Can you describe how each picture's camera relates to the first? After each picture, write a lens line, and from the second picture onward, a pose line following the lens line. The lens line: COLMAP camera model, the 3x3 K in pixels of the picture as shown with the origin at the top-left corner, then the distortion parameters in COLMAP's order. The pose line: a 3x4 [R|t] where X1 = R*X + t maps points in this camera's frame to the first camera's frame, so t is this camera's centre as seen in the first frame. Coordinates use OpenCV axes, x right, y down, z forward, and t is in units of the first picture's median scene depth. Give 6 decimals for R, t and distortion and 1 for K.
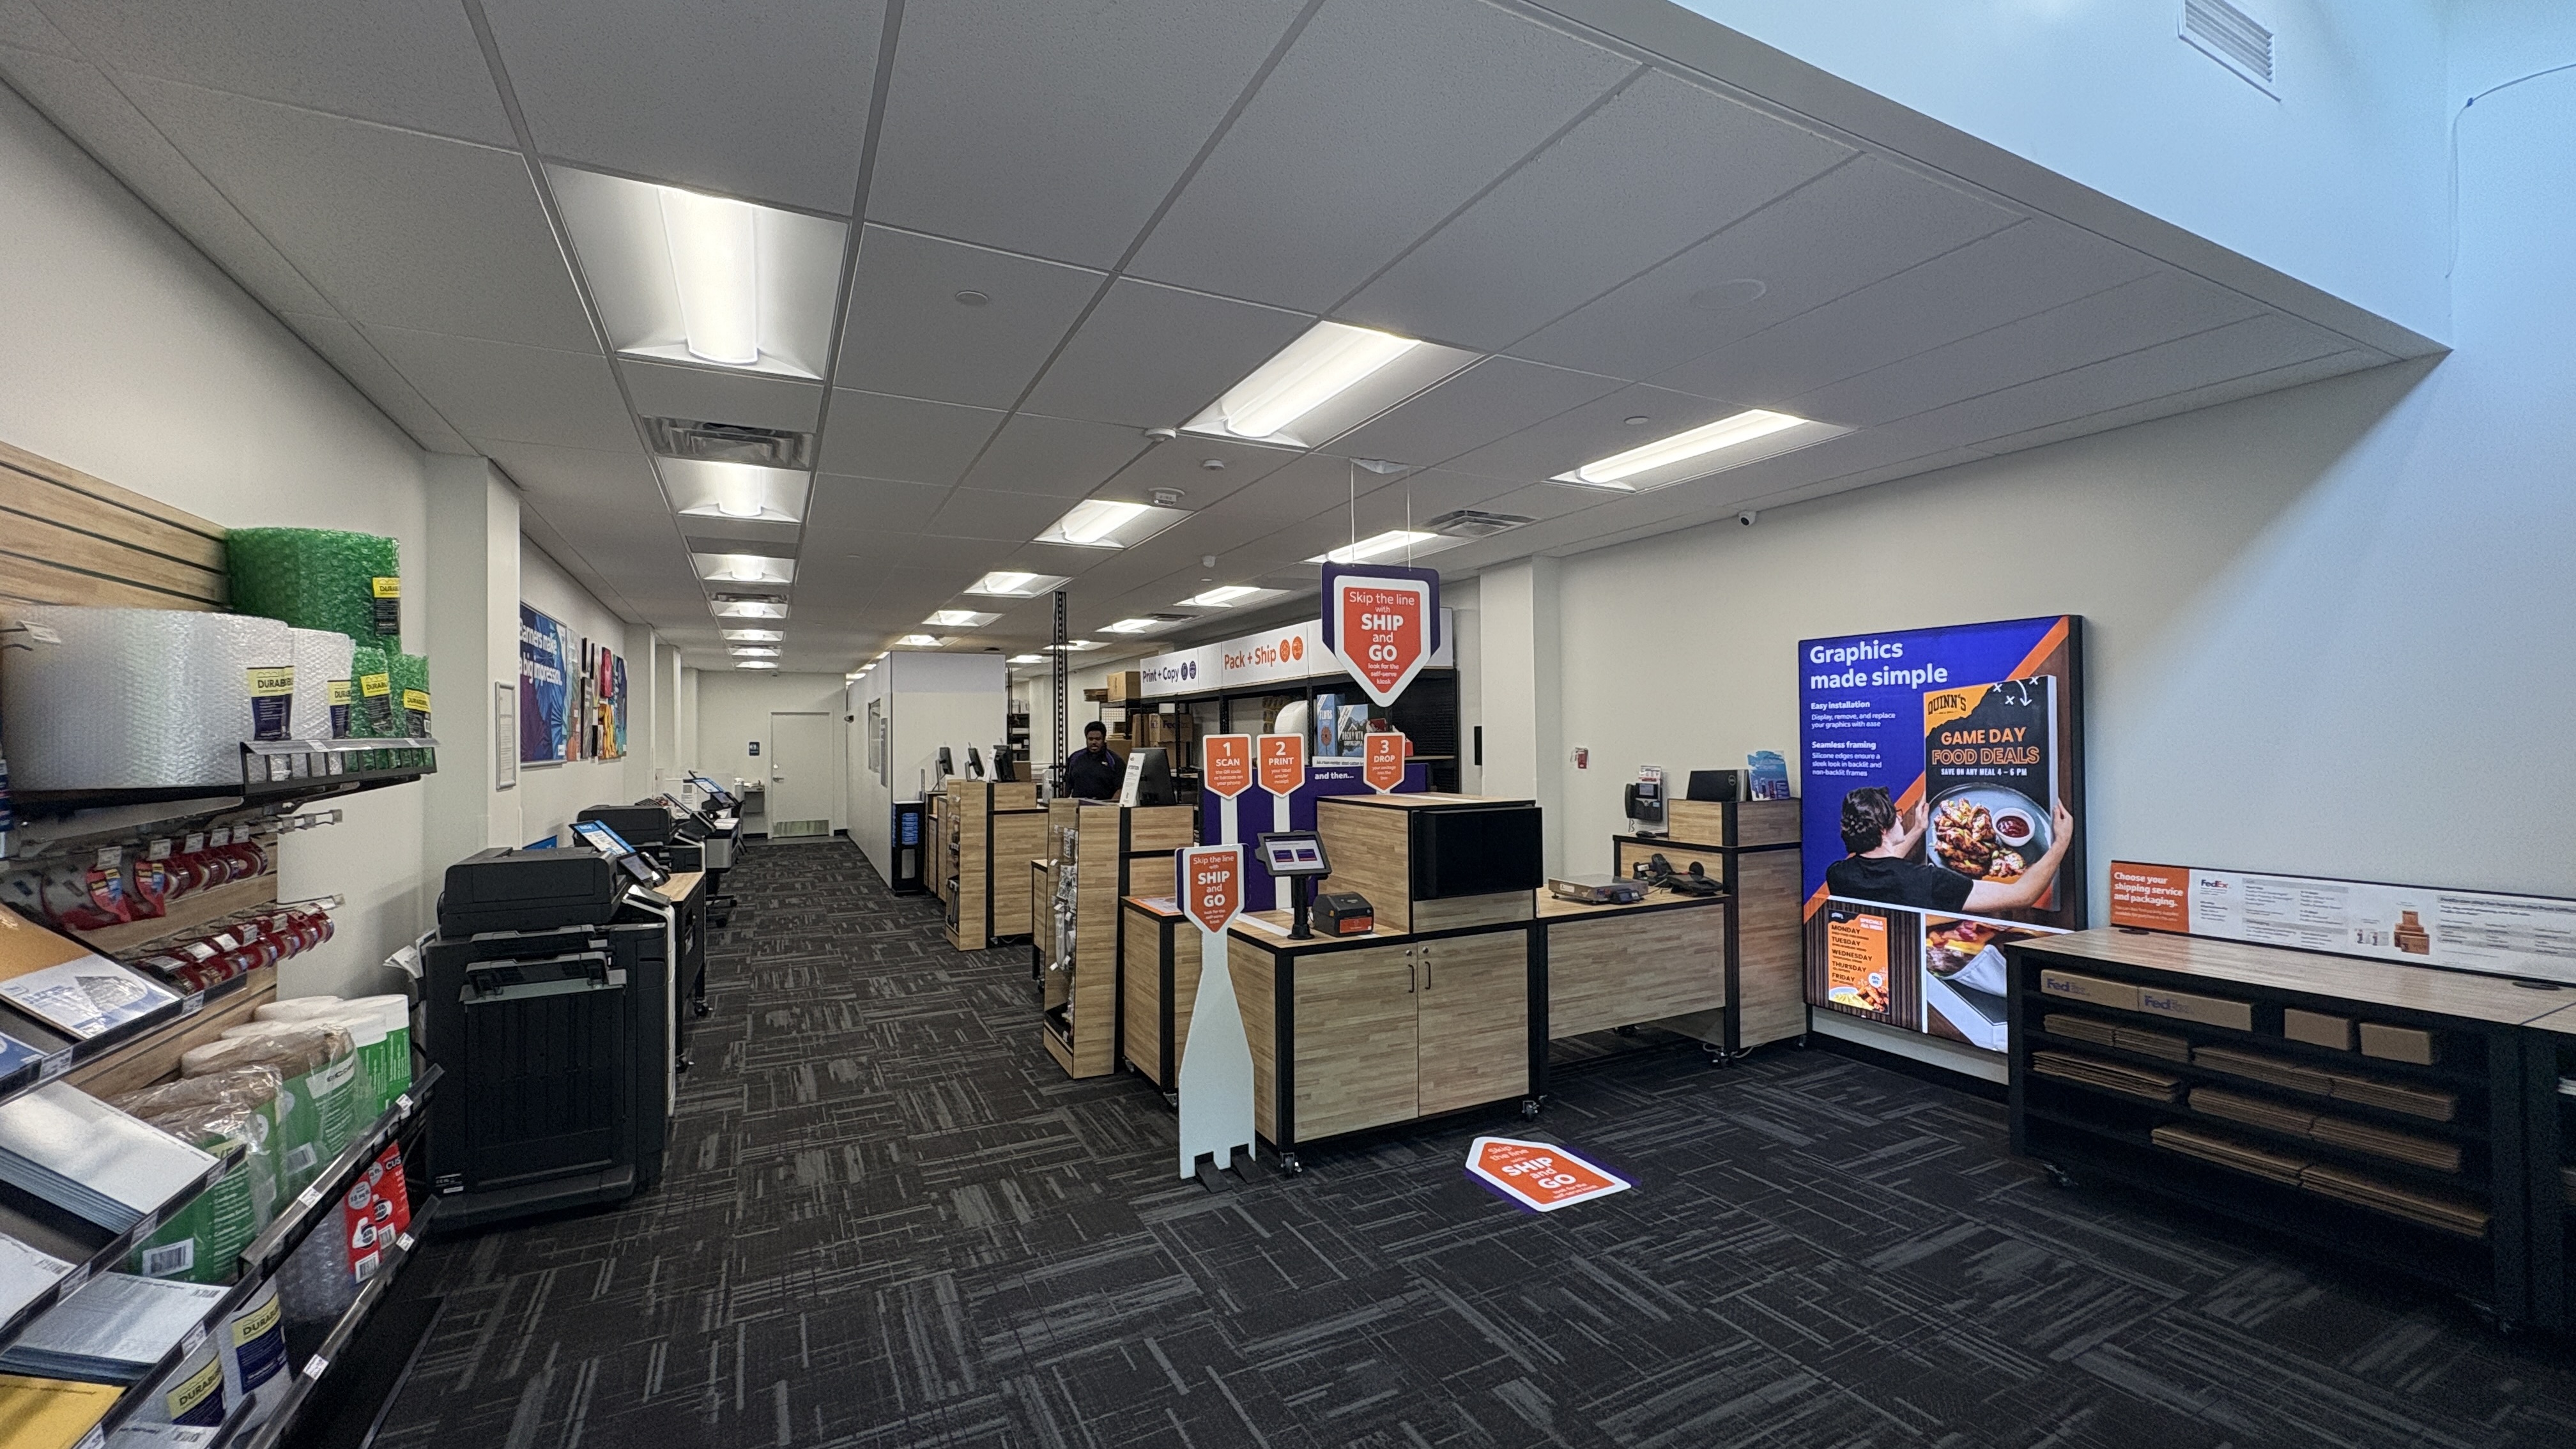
lens RADIAL K [[1012.8, 0, 1281.2], [0, 1012.8, 721.2], [0, 0, 1]] dist [0.002235, 0.000083]
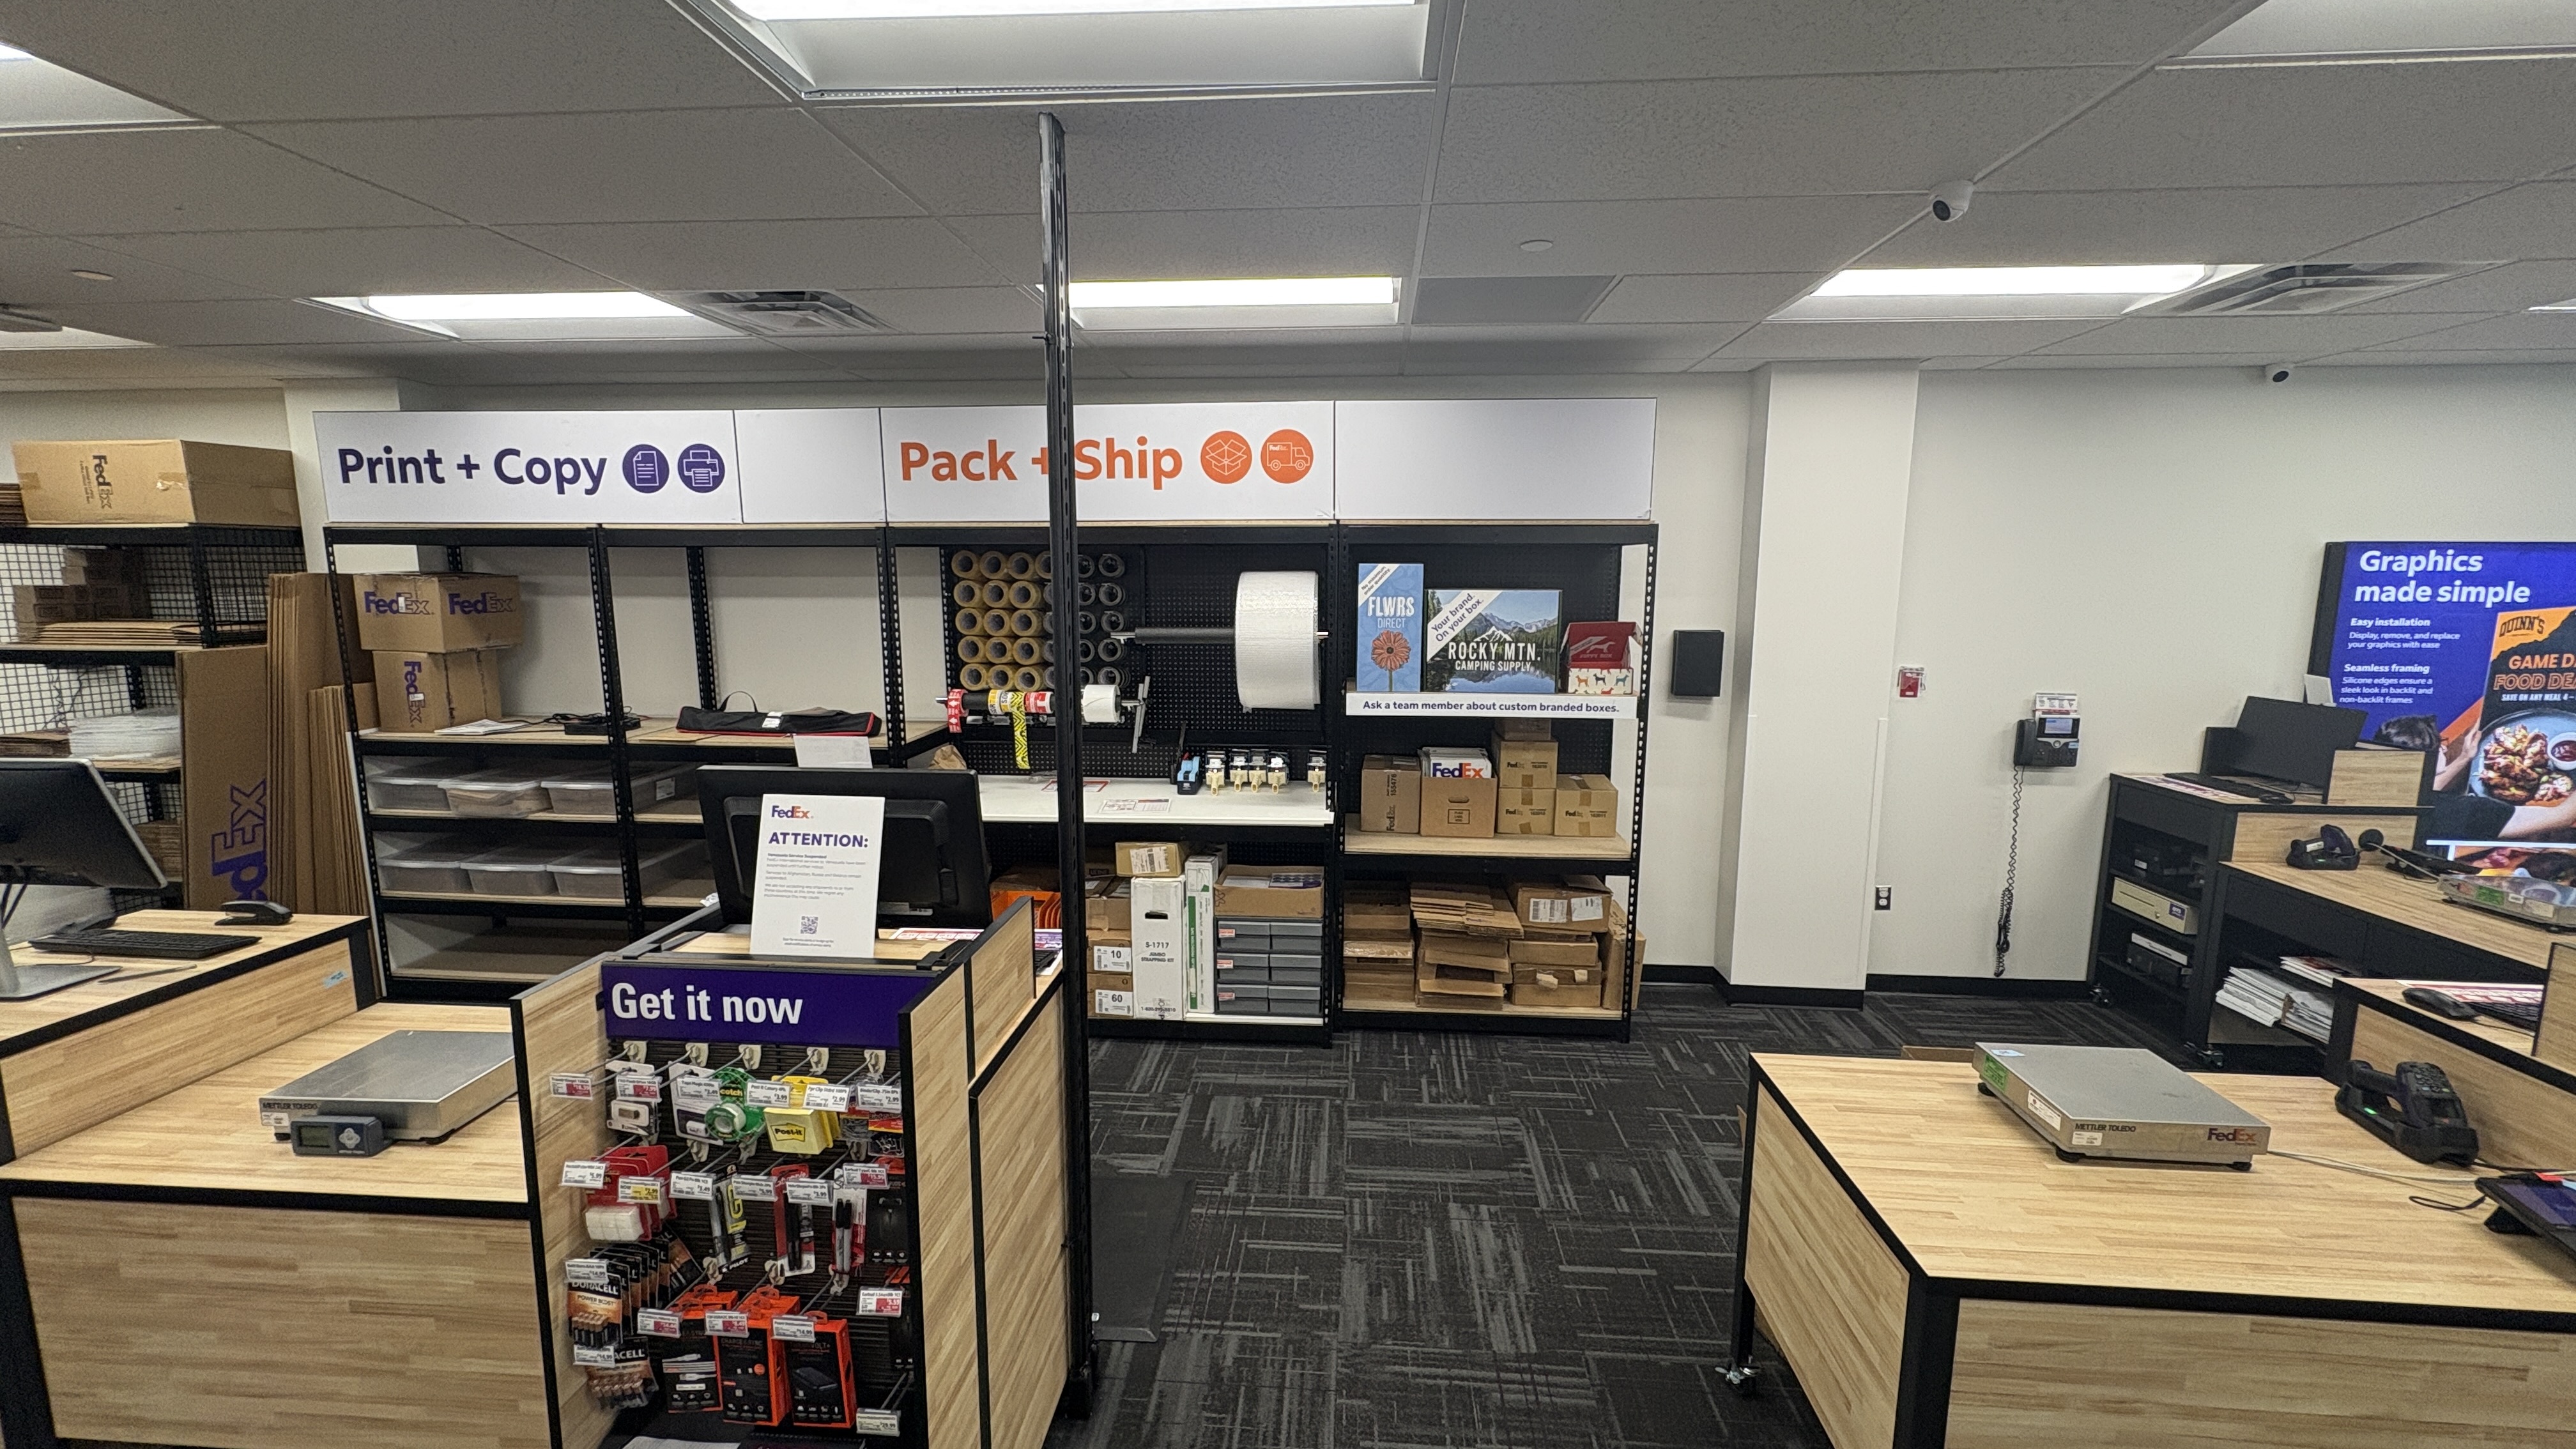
lens RADIAL K [[1012.8, 0, 1285.1], [0, 1012.8, 724.1], [0, 0, 1]] dist [0.002235, 0.000083]
pose [[0.522817, -0.110244, 0.845286, -0.632828], [-0.022473, 0.989475, 0.142949, -0.030178], [-0.852149, -0.093733, 0.514837, 1.252266]]
